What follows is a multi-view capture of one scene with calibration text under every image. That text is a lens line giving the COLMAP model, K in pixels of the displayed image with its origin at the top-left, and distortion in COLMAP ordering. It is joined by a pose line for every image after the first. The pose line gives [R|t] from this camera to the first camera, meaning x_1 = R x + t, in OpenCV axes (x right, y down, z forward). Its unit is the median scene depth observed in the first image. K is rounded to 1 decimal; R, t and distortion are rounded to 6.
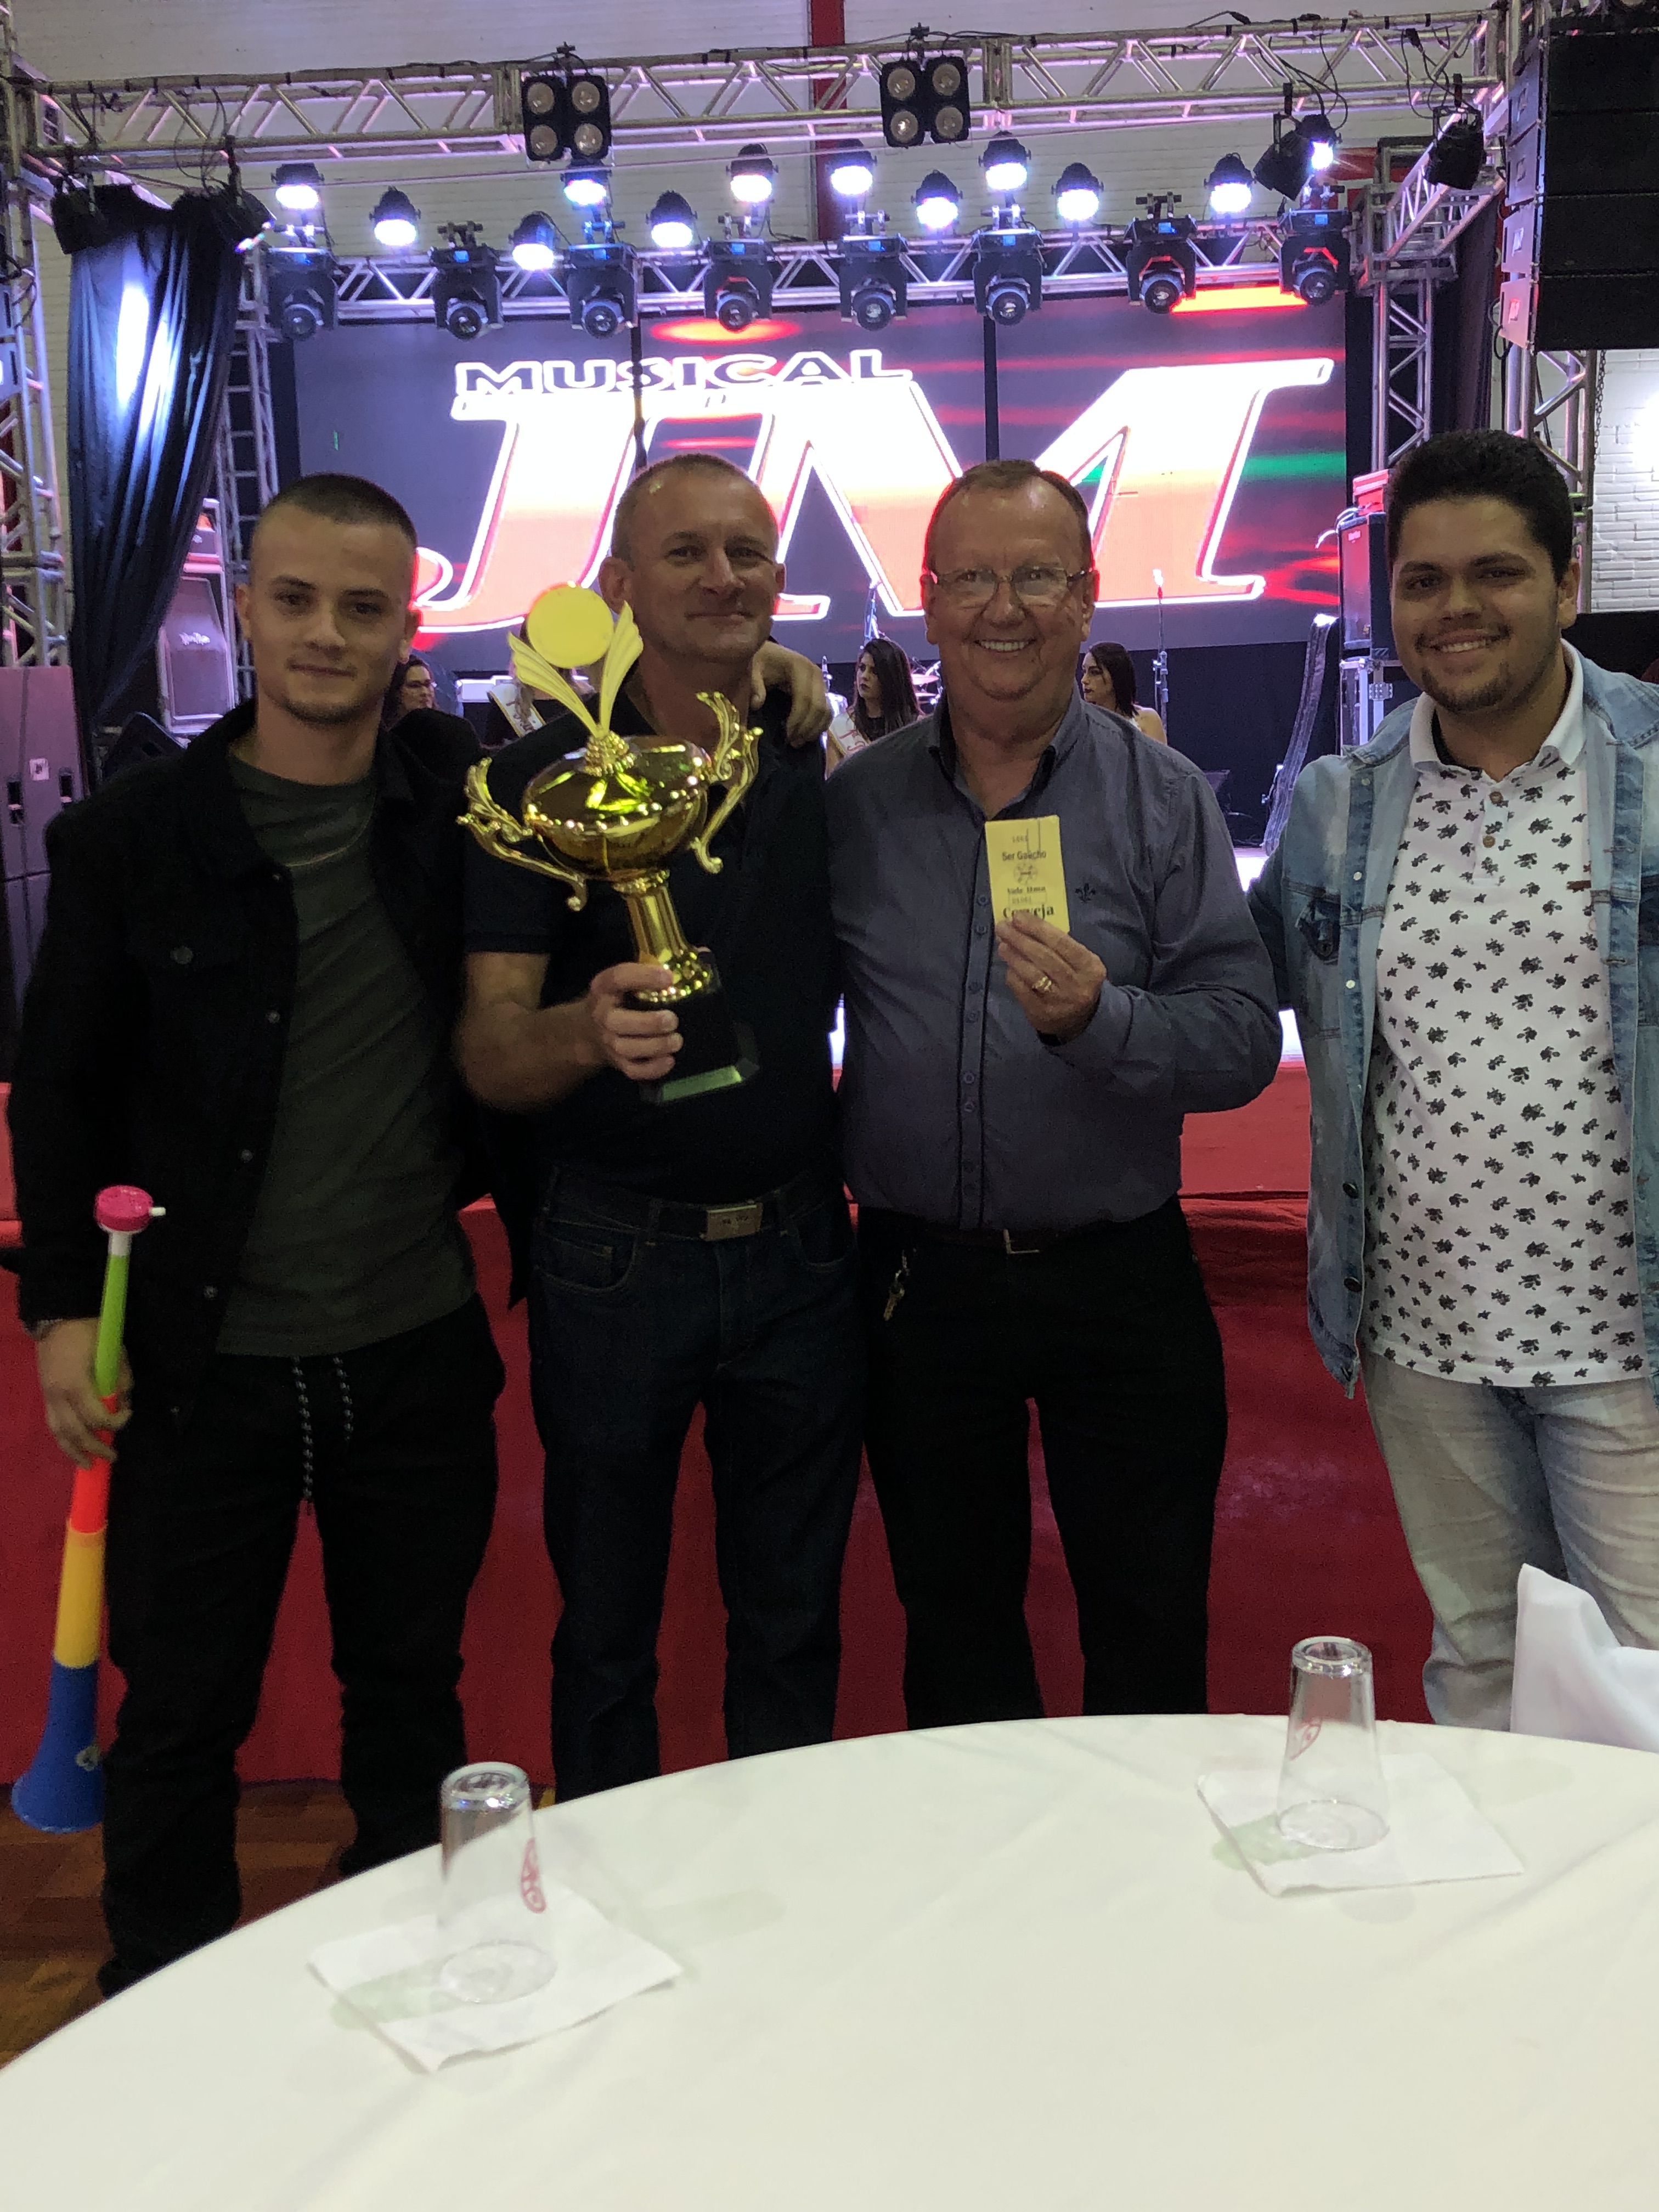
lens RADIAL K [[2454.1, 0, 836.9], [0, 2454.1, 1103.4], [0, 0, 1]] dist [0.010795, 0.000000]
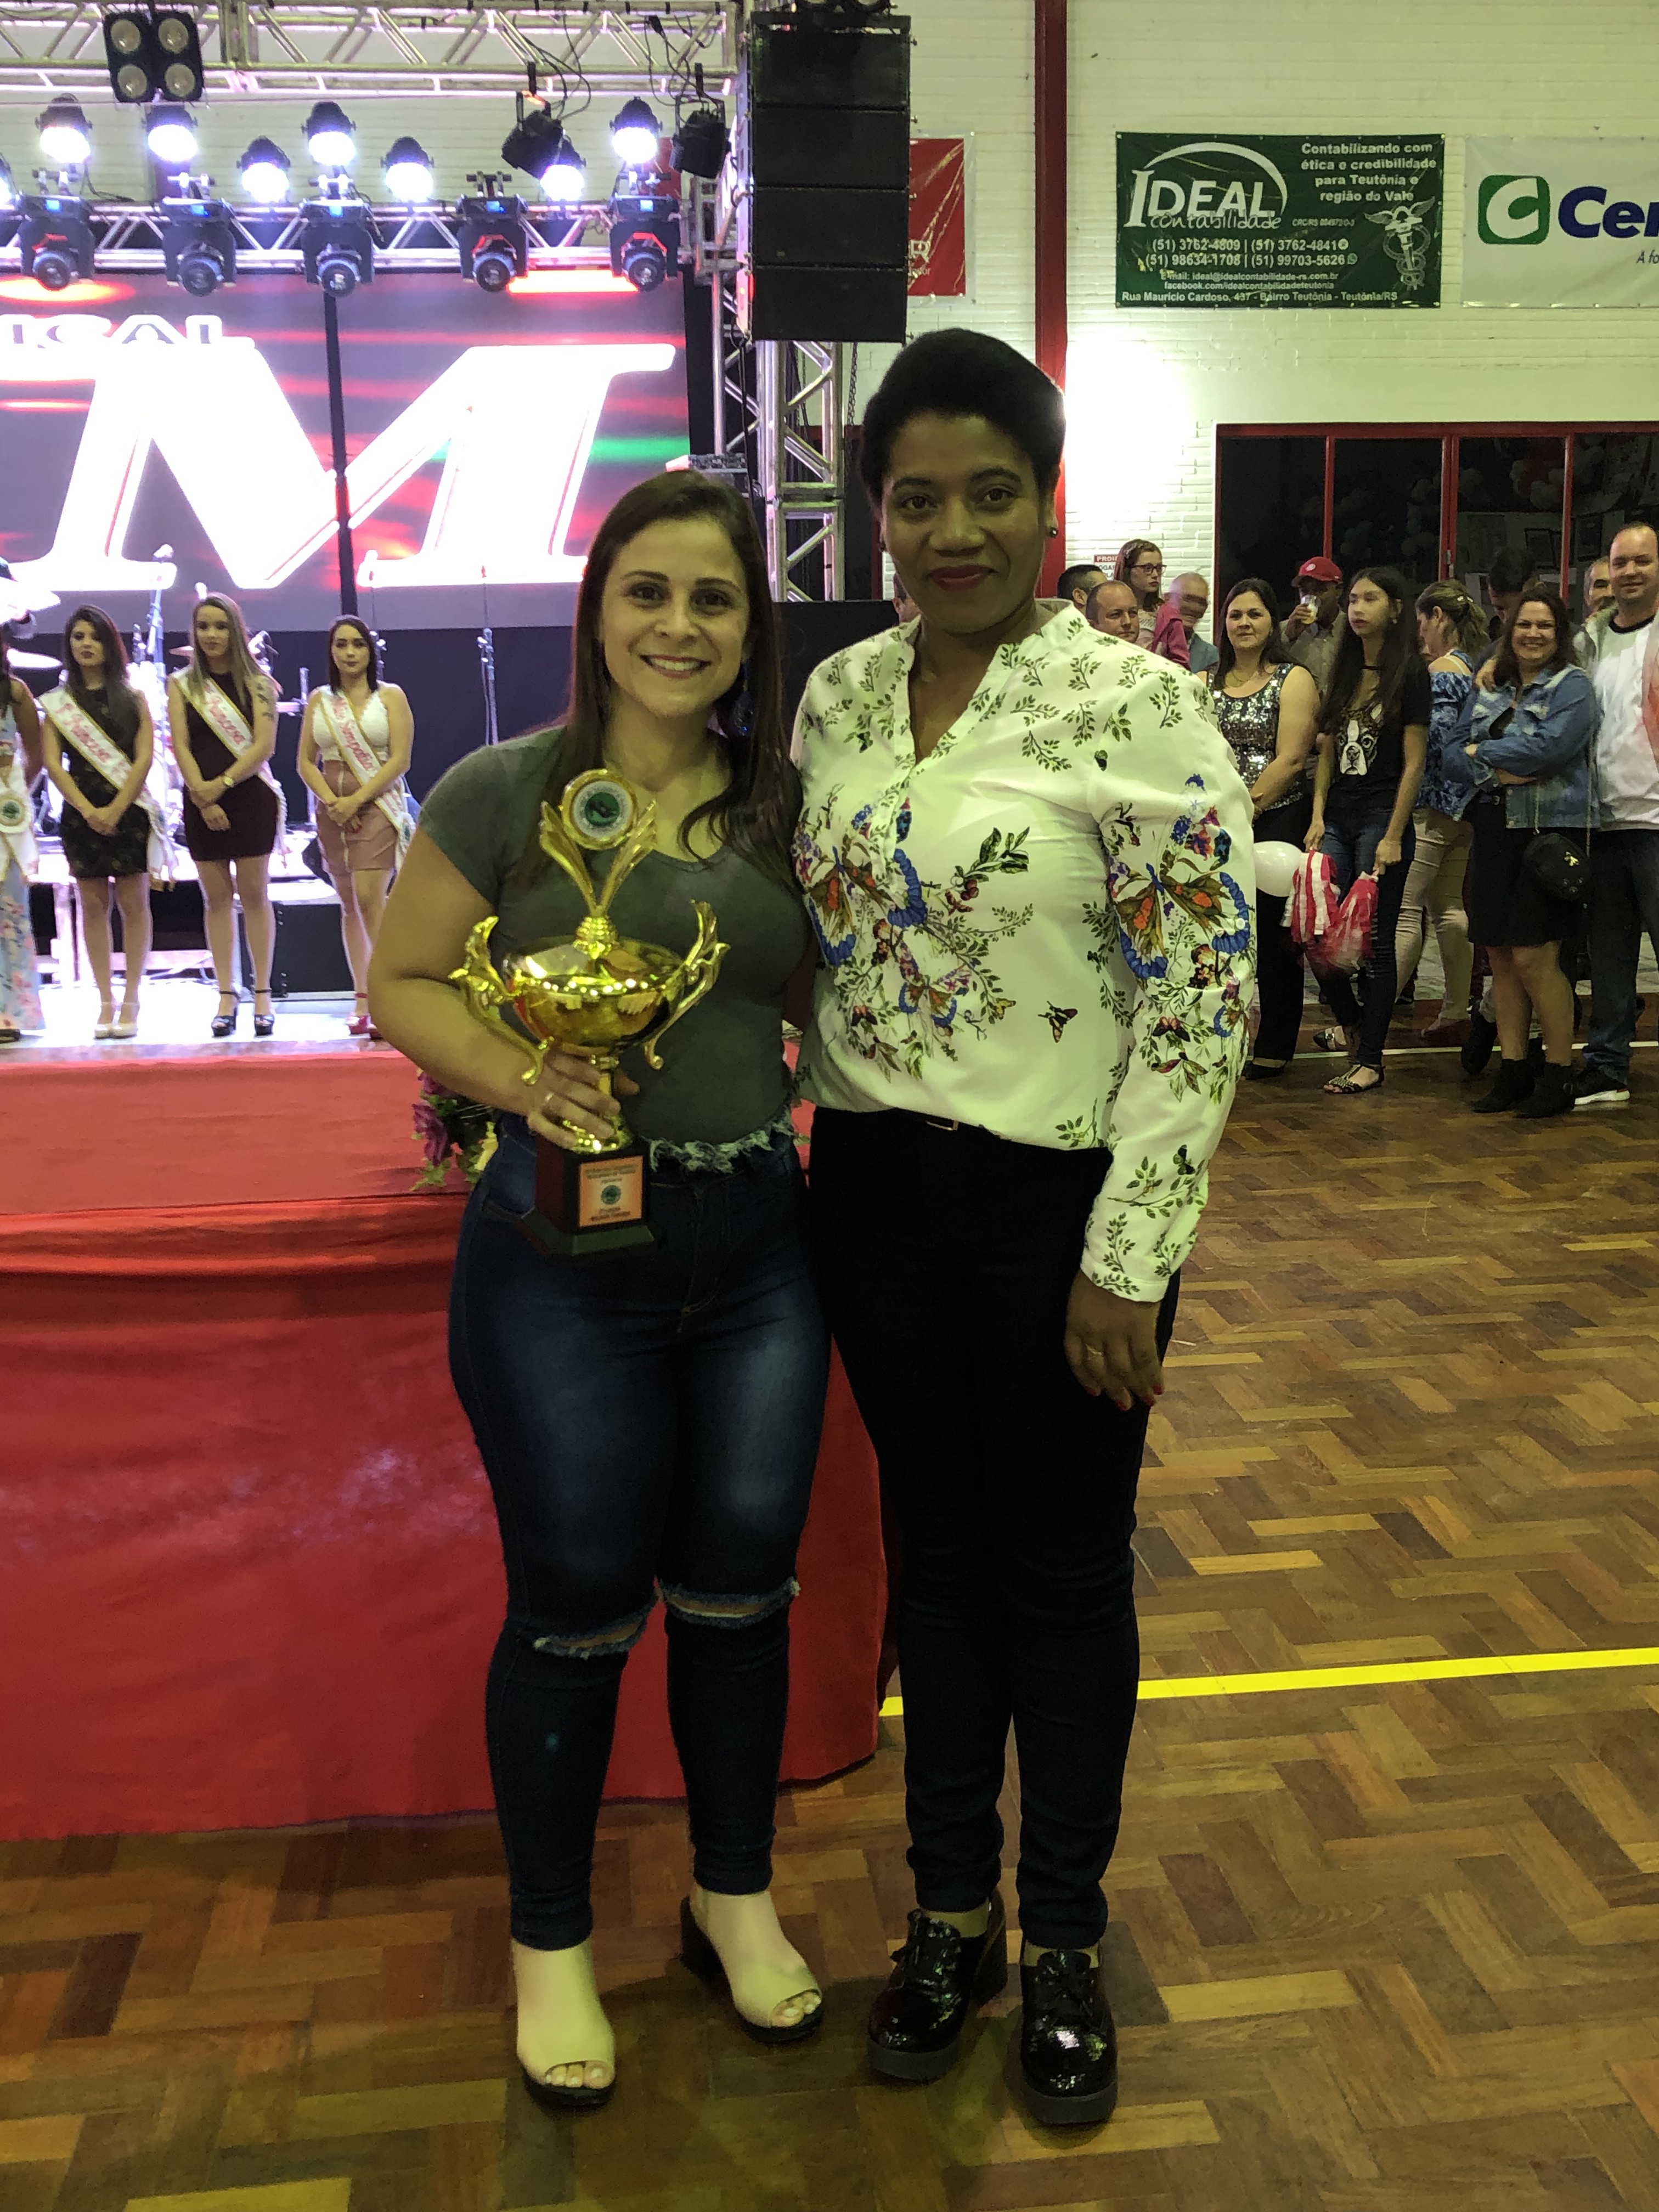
lens RADIAL K [[2372.6, 0, 846.6], [0, 2372.6, 1085.5], [0, 0, 1]] dist [0.022287, 0.000000]
pose [[0.985710, -0.014214, 0.167849, 0.111593], [0.012921, 0.999878, 0.008790, -0.004184], [-0.167953, -0.006496, 0.985774, 0.015680]]
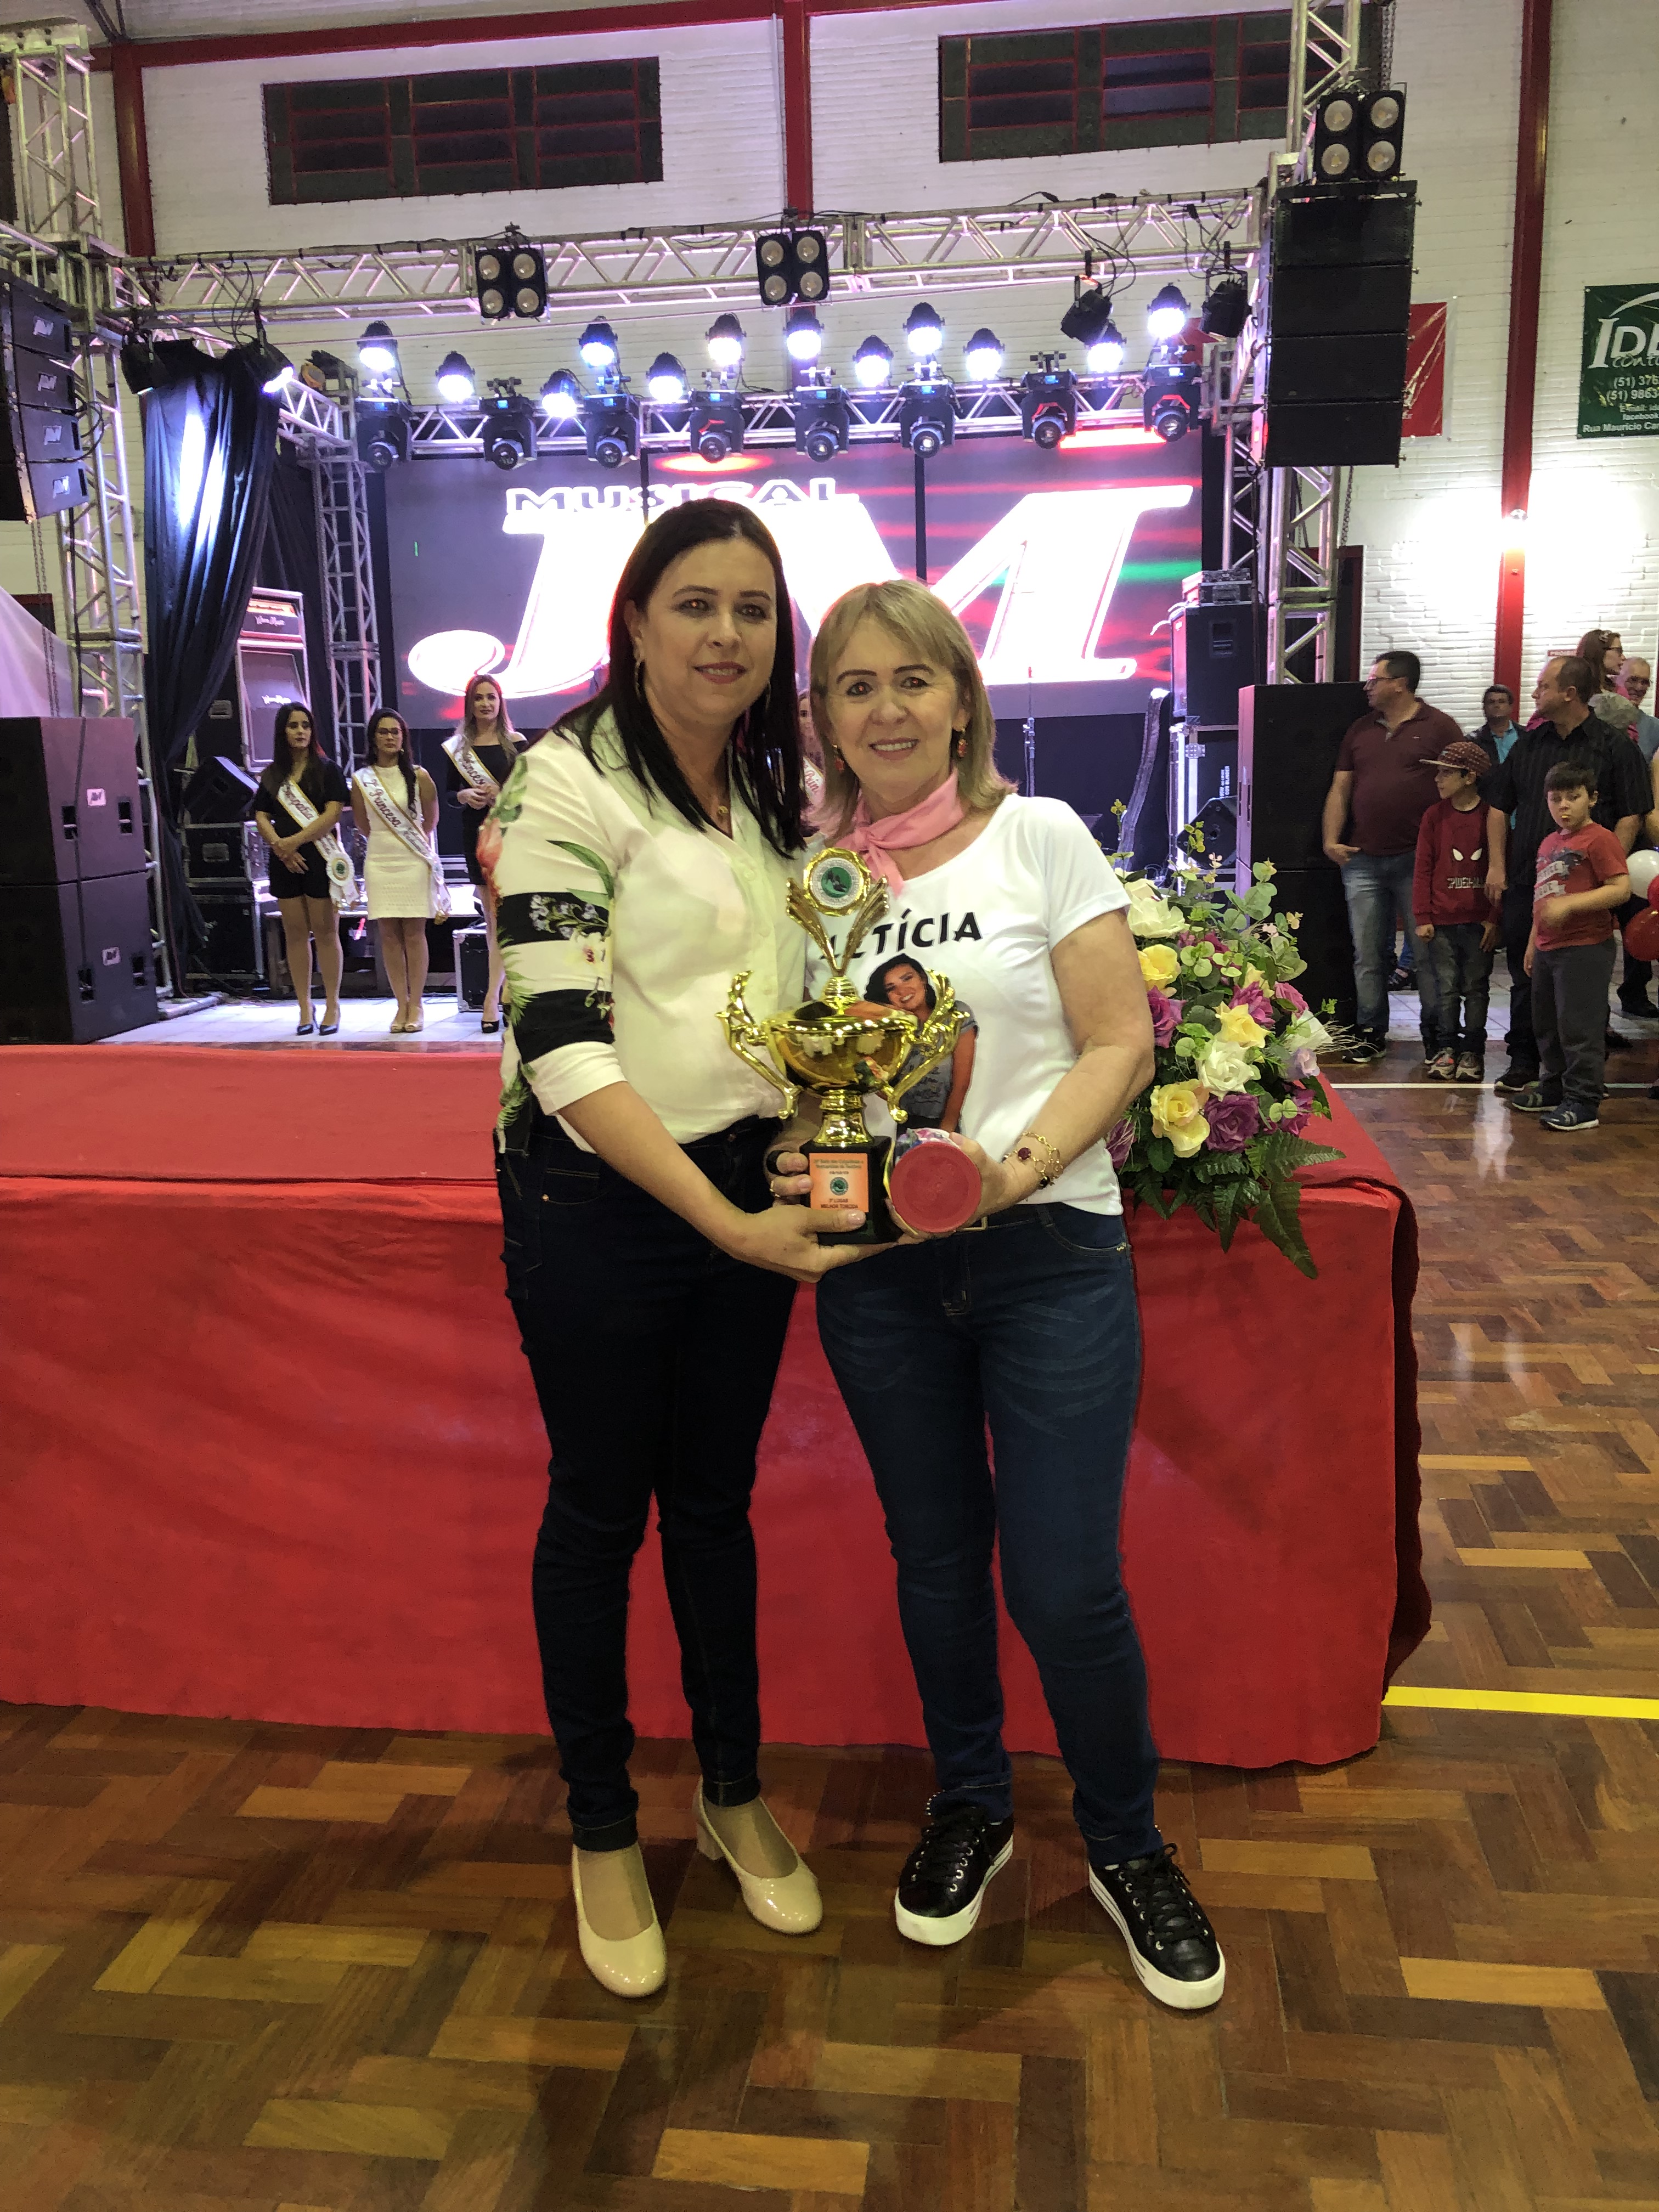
lens RADIAL K [[1833.0, 0, 844.1], [0, 1833.0, 1090.6], [0, 0, 1]] dist [-0.004703, 0.042750]
pose [[0.997025, 0.024996, -0.072909, 0.110137], [-0.024015, 0.999609, 0.014299, -0.004726], [0.073238, -0.012505, 0.997236, 0.057429]]
